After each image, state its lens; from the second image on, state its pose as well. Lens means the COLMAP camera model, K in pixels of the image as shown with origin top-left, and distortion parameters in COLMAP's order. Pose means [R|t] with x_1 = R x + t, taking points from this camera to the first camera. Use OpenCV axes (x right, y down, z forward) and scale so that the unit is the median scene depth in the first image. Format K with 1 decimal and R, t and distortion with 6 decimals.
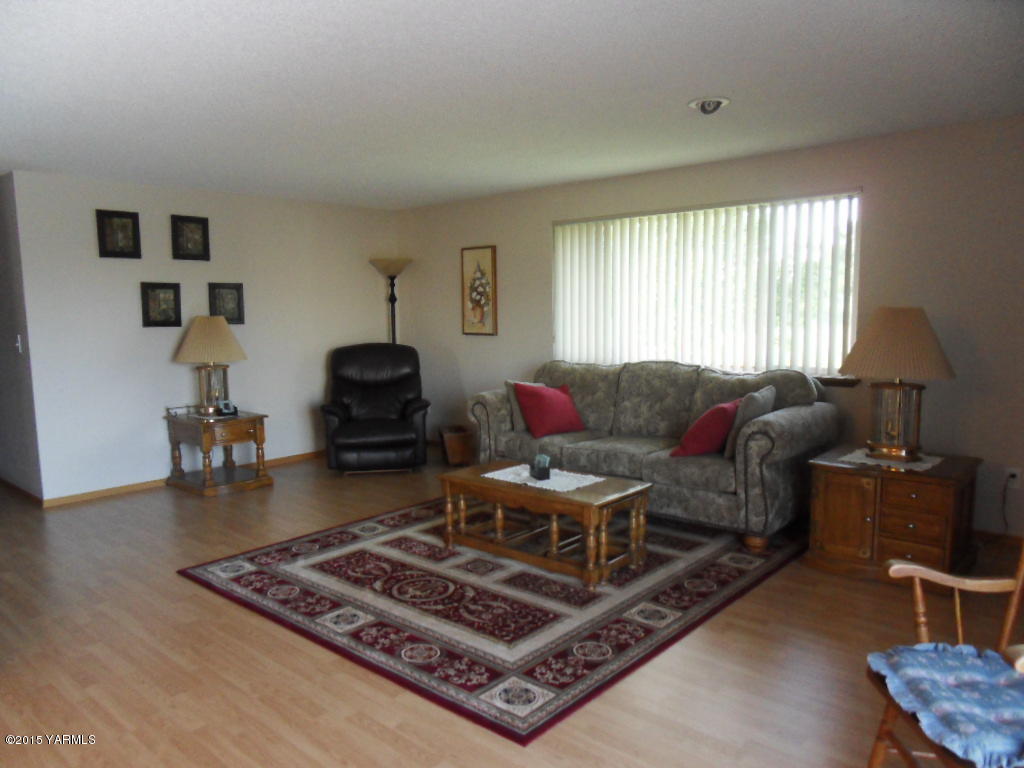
lens RADIAL K [[734.8, 0, 504.8], [0, 734.8, 386.4], [0, 0, 1]] dist [-0.013721, 0.001724]
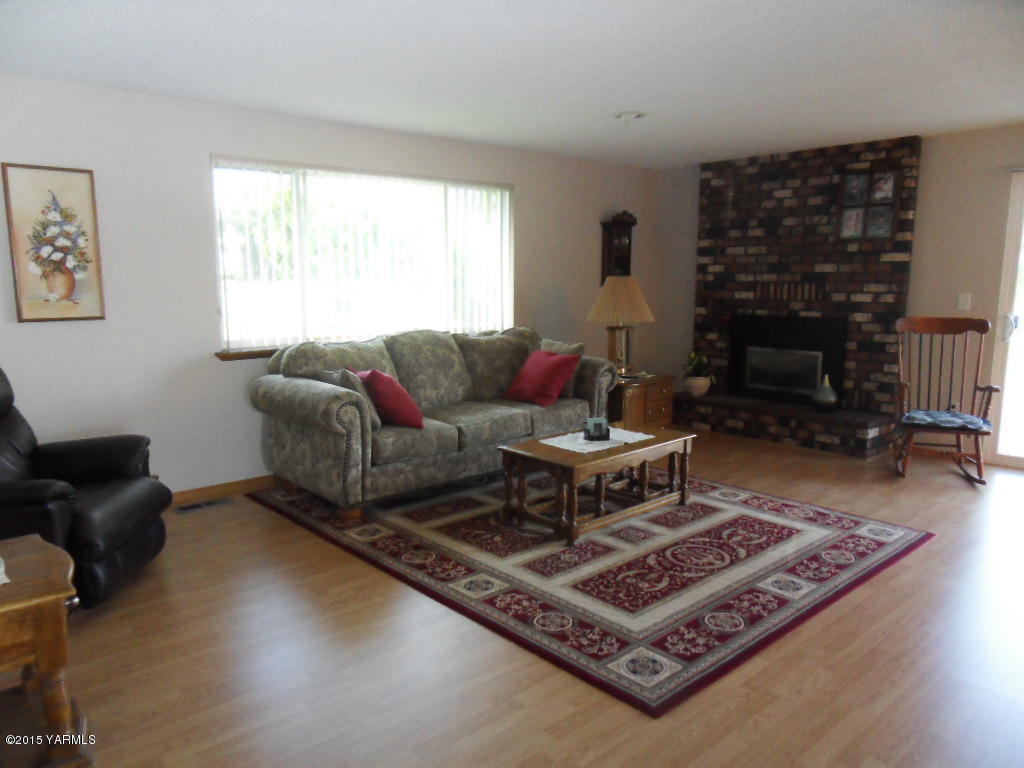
lens RADIAL K [[734.8, 0, 505.4], [0, 734.8, 382.4], [0, 0, 1]] dist [-0.013721, 0.001724]
pose [[0.119164, -0.129156, 0.984438, -0.973837], [0.105957, 0.987495, 0.116732, -0.088950], [-0.987205, 0.090398, 0.131359, 0.988398]]
